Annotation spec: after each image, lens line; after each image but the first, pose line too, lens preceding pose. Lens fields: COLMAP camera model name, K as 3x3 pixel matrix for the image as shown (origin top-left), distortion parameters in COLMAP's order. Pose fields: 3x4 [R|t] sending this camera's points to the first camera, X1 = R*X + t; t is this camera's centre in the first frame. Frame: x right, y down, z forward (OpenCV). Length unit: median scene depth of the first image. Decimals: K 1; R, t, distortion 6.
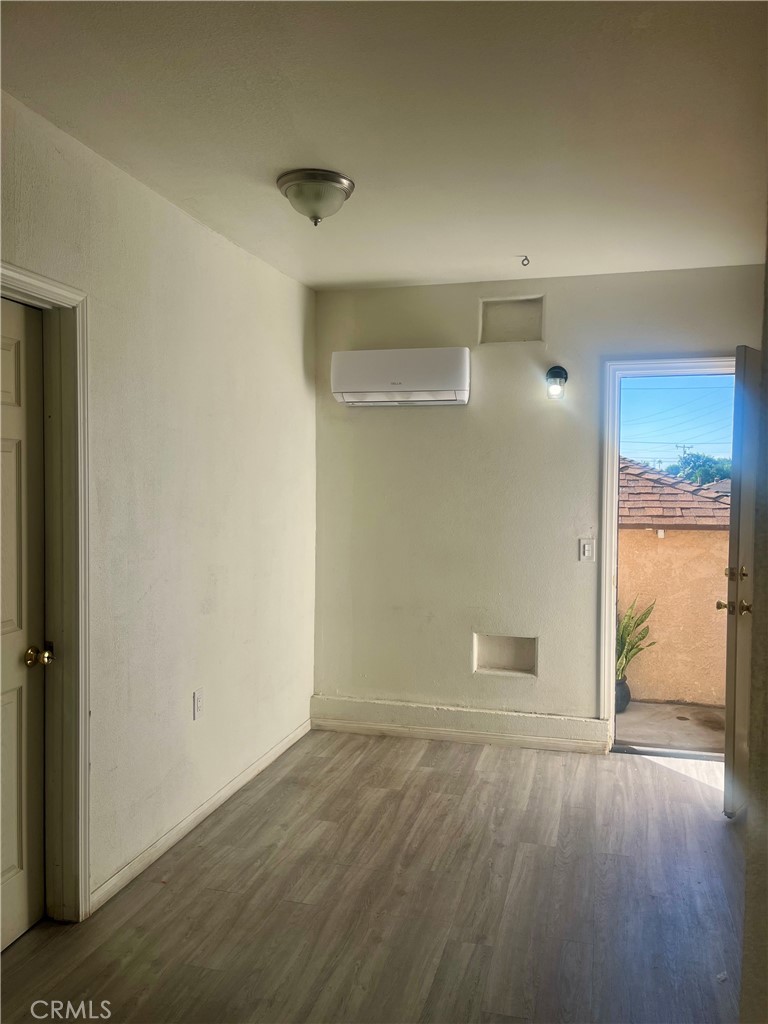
lens RADIAL K [[771.0, 0, 390.8], [0, 771.0, 509.9], [0, 0, 1]] dist [0.055021, -0.040691]
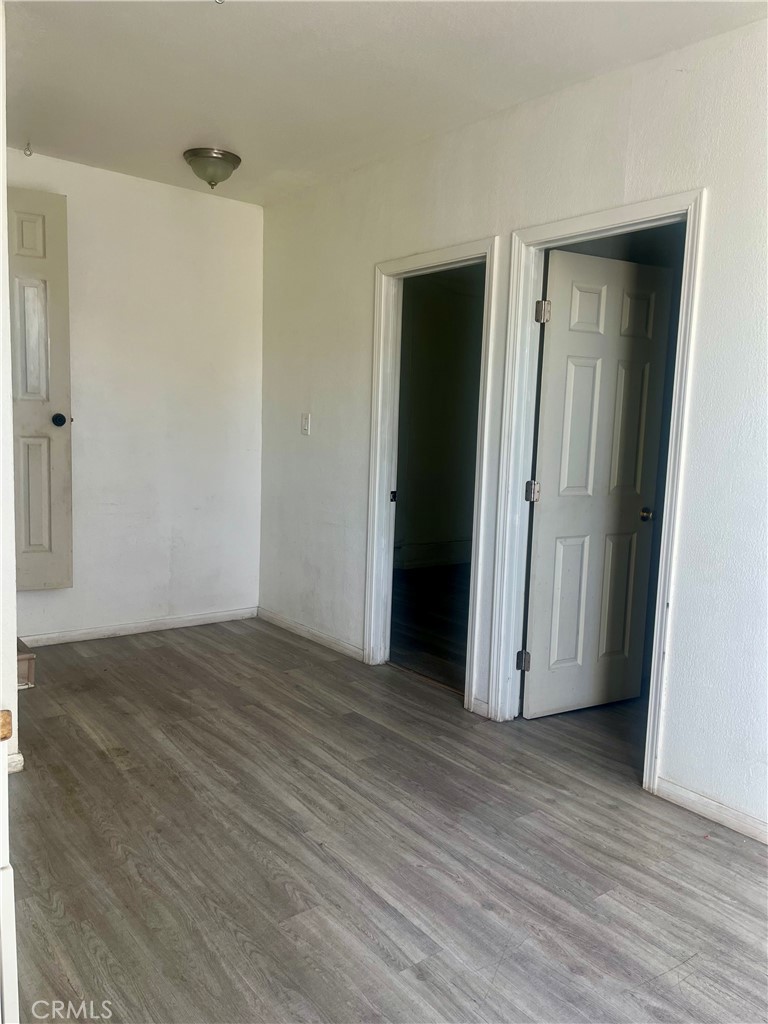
lens RADIAL K [[771.0, 0, 381.1], [0, 771.0, 512.8], [0, 0, 1]] dist [0.055021, -0.040691]
pose [[-0.590945, 0.059966, -0.804480, 0.669180], [-0.071836, 0.989360, 0.126516, 0.035579], [0.803507, 0.132555, -0.580350, 1.284977]]
